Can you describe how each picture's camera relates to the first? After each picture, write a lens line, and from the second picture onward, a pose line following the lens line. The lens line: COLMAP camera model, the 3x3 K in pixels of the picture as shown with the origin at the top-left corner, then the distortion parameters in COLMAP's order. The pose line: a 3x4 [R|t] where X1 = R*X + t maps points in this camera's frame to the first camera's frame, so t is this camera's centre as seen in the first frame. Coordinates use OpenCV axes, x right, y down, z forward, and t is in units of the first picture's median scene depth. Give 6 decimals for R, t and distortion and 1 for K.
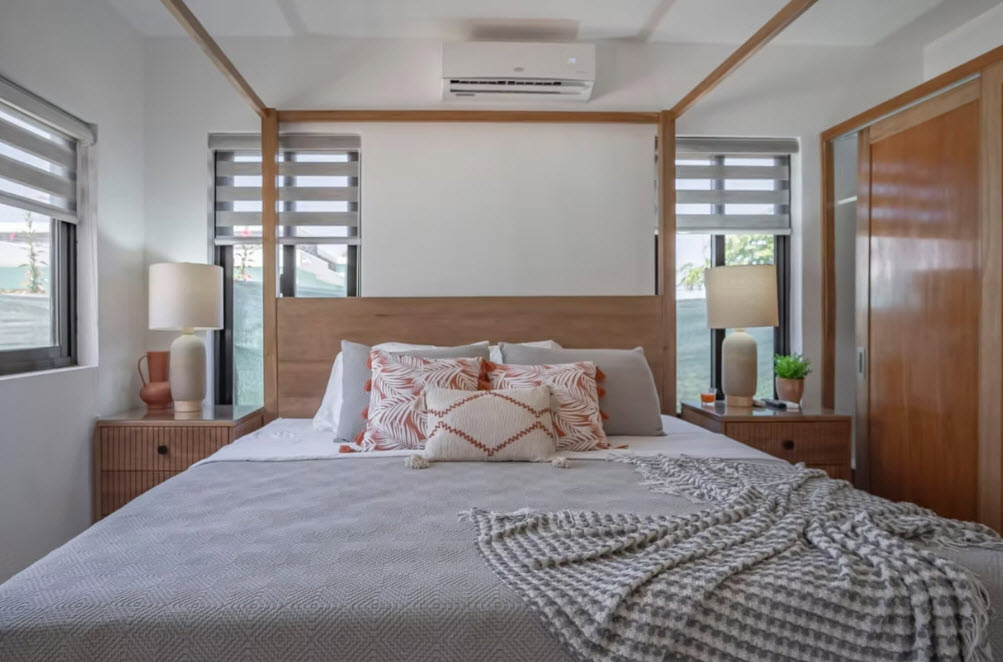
lens RADIAL K [[573.4, 0, 501.3], [0, 573.4, 343.8], [0, 0, 1]] dist [-0.028193, 0.002609]
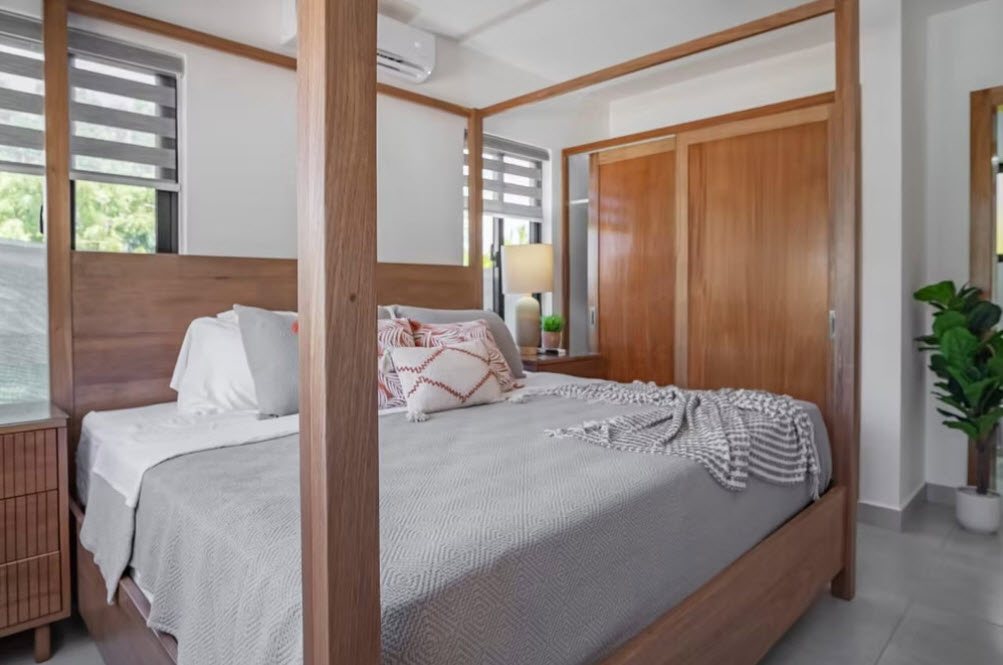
lens RADIAL K [[591.6, 0, 501.5], [0, 591.6, 332.5], [0, 0, 1]] dist [-0.036573, 0.002172]
pose [[0.725860, -0.040259, 0.686663, -0.524695], [0.028731, 0.999189, 0.028211, 0.020254], [-0.687242, -0.000749, 0.726428, 0.079357]]
